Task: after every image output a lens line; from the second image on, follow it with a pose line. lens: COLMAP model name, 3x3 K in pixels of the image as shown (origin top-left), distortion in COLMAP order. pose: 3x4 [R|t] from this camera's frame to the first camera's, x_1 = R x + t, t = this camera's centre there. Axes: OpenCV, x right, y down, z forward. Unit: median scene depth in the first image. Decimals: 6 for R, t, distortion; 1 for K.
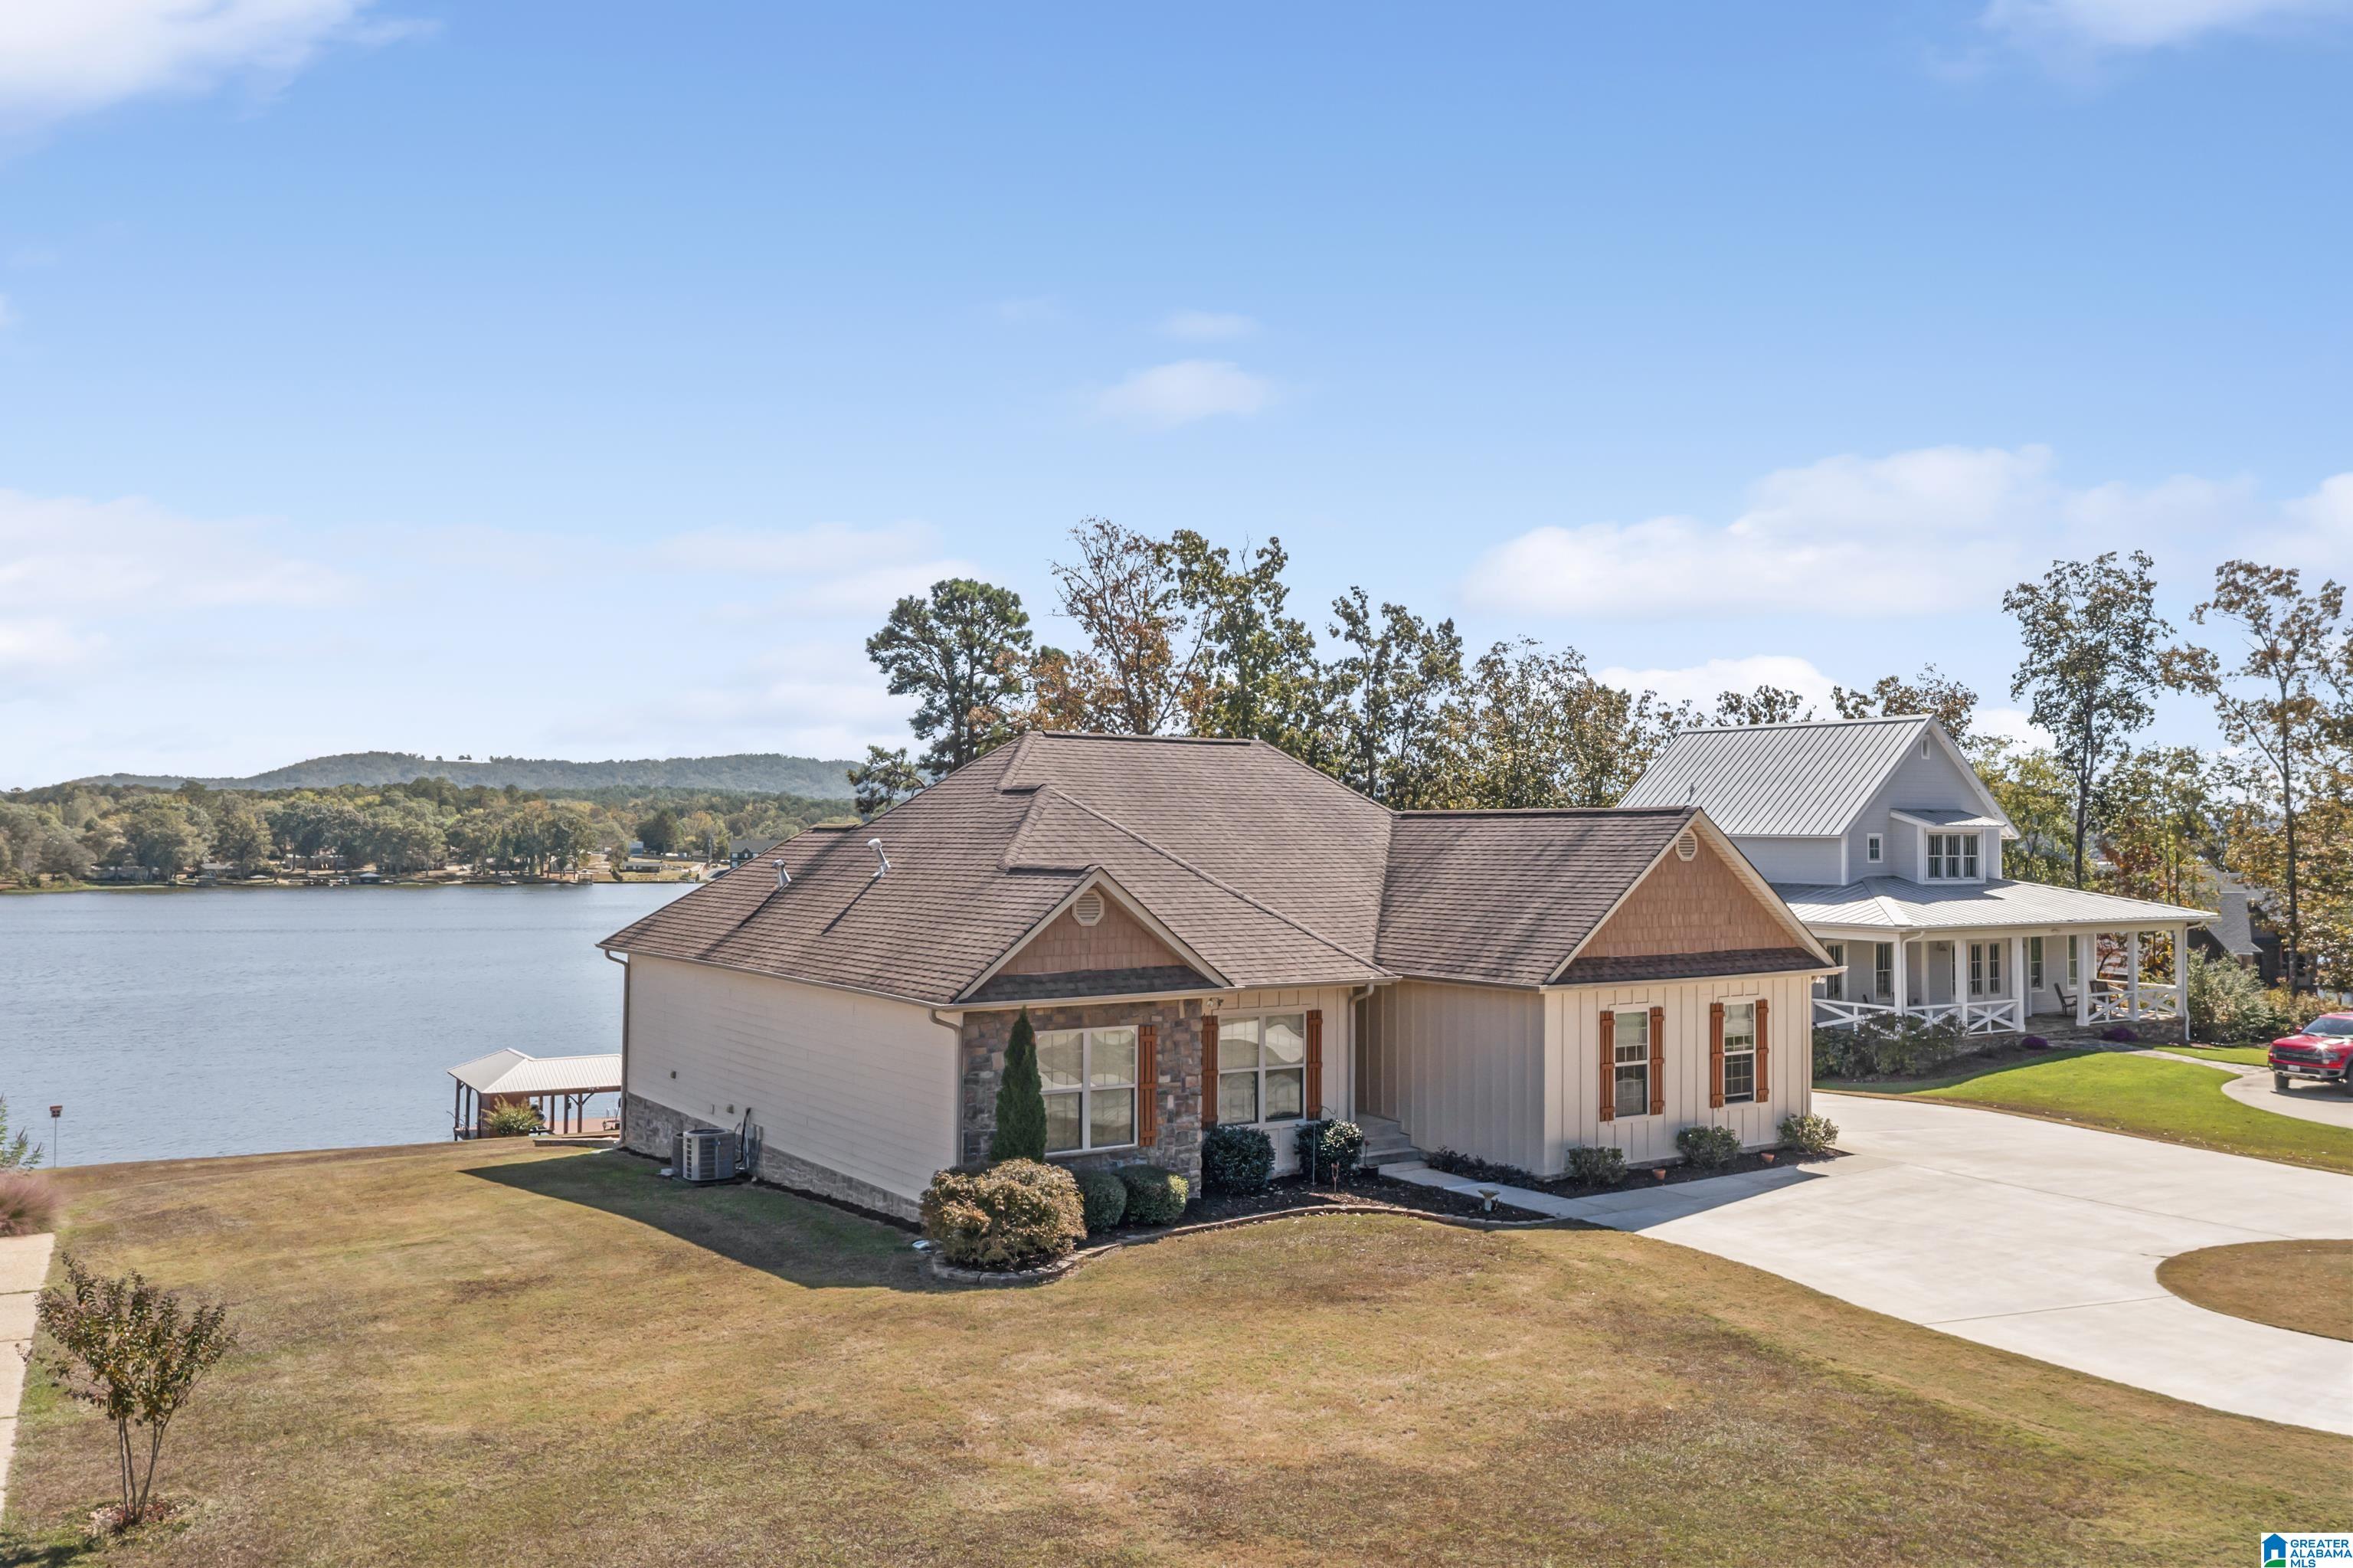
lens RADIAL K [[1872.9, 0, 1176.5], [0, 1872.9, 784.0], [0, 0, 1]] dist [-0.006903, -0.007681]
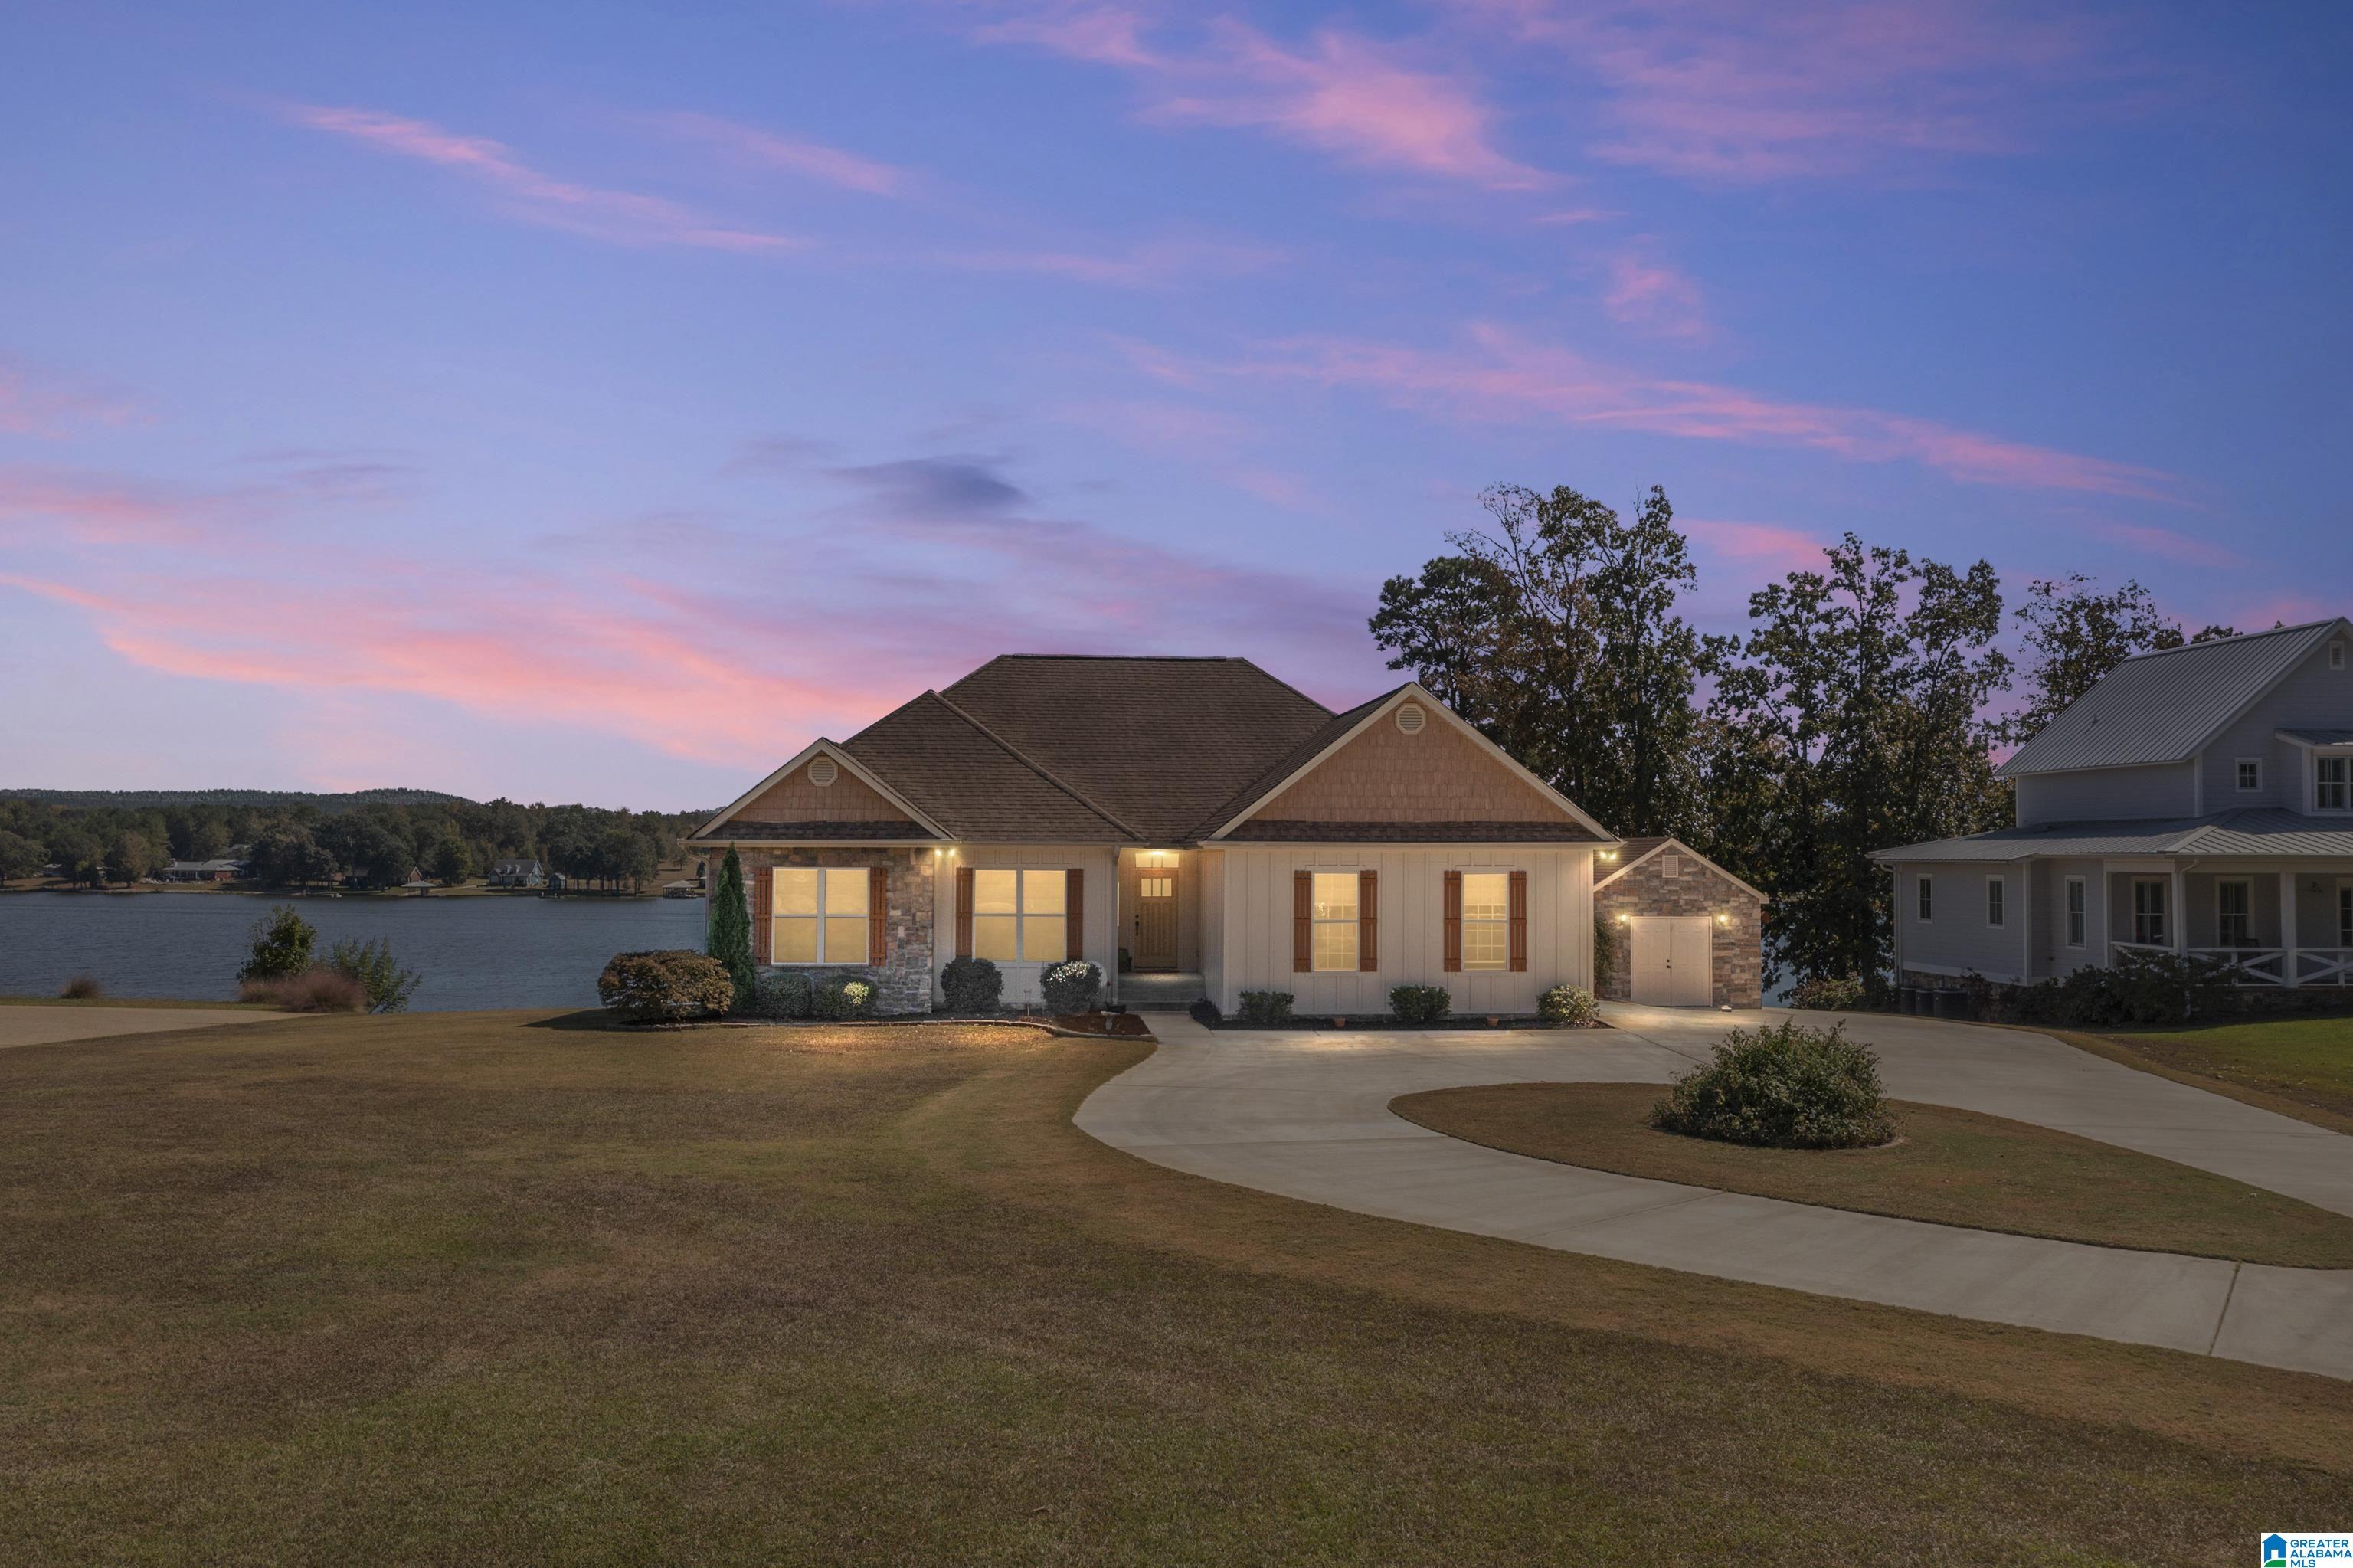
lens RADIAL K [[1872.9, 0, 1176.5], [0, 1872.9, 784.0], [0, 0, 1]] dist [-0.006903, -0.007681]
pose [[0.869711, -0.018652, -0.493209, 0.650382], [0.012276, 0.999794, -0.016163, 0.081540], [0.493409, 0.008003, 0.869760, 0.019858]]
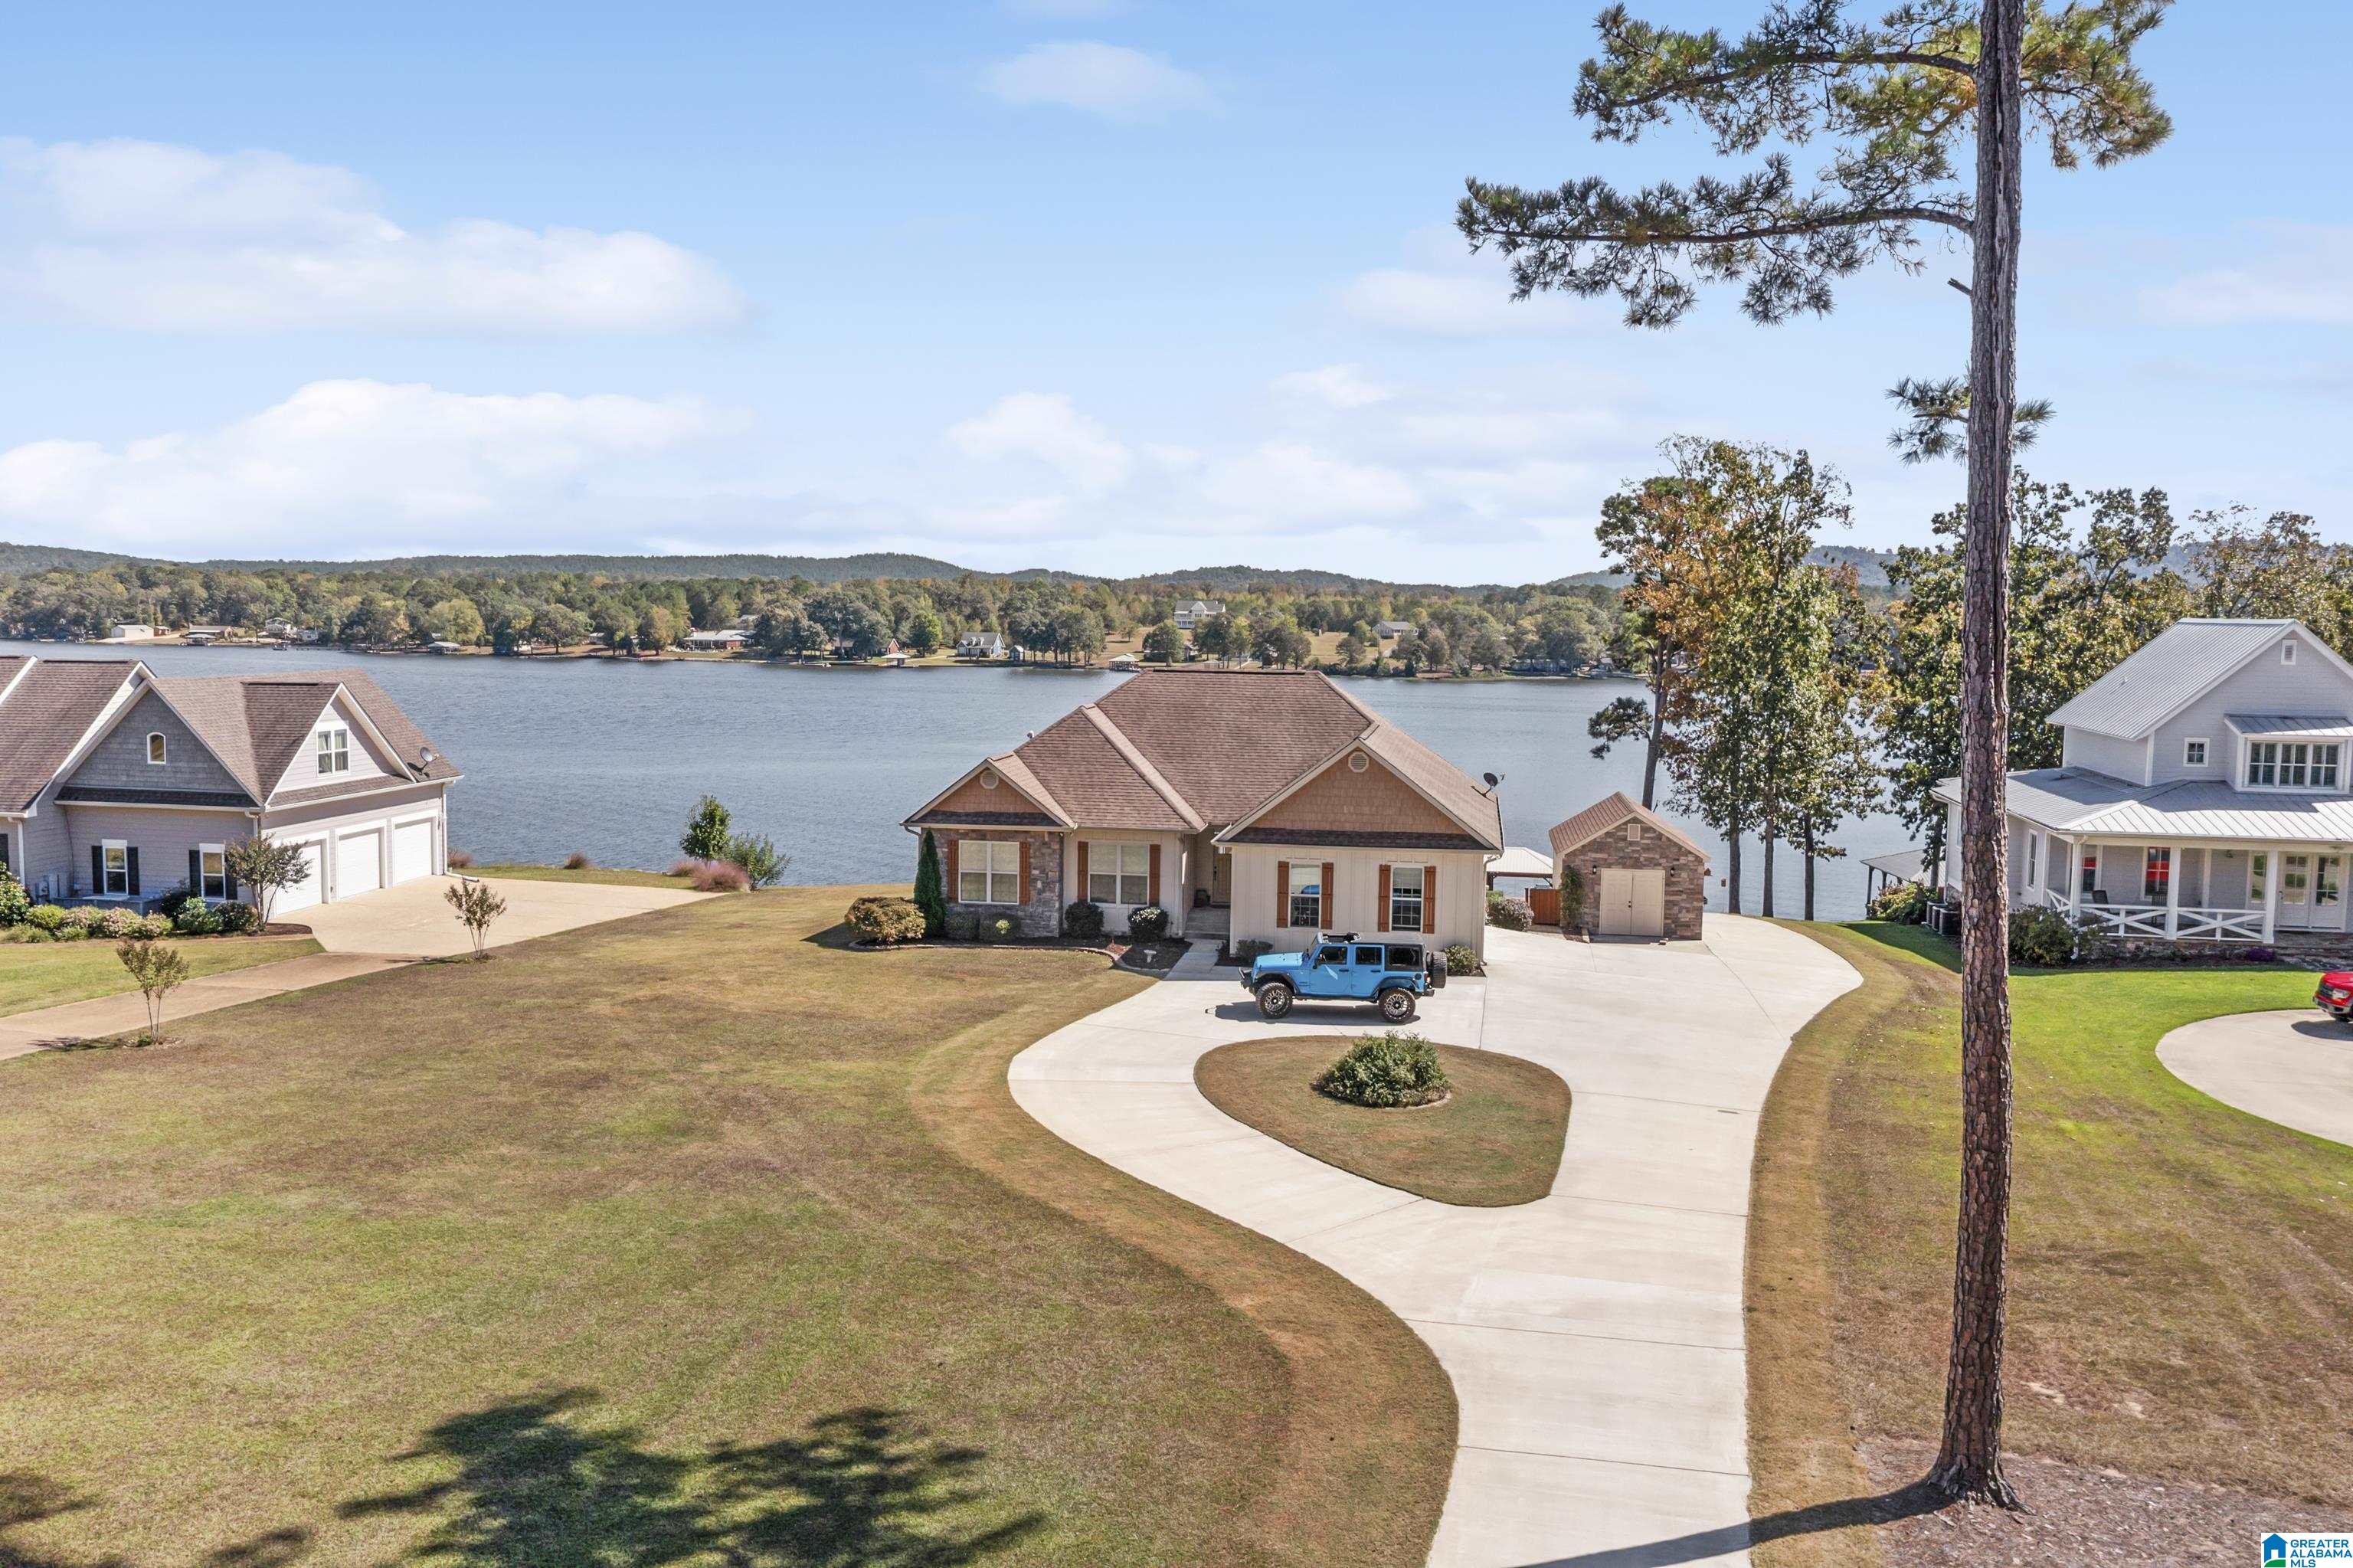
lens RADIAL K [[1854.1, 0, 1176.5], [0, 1854.1, 784.0], [0, 0, 1]] dist [-0.004478, -0.007670]
pose [[0.726465, 0.068710, -0.683760, 1.169978], [0.008825, 0.993974, 0.109259, -0.114024], [0.687147, -0.085407, 0.721481, -0.207282]]
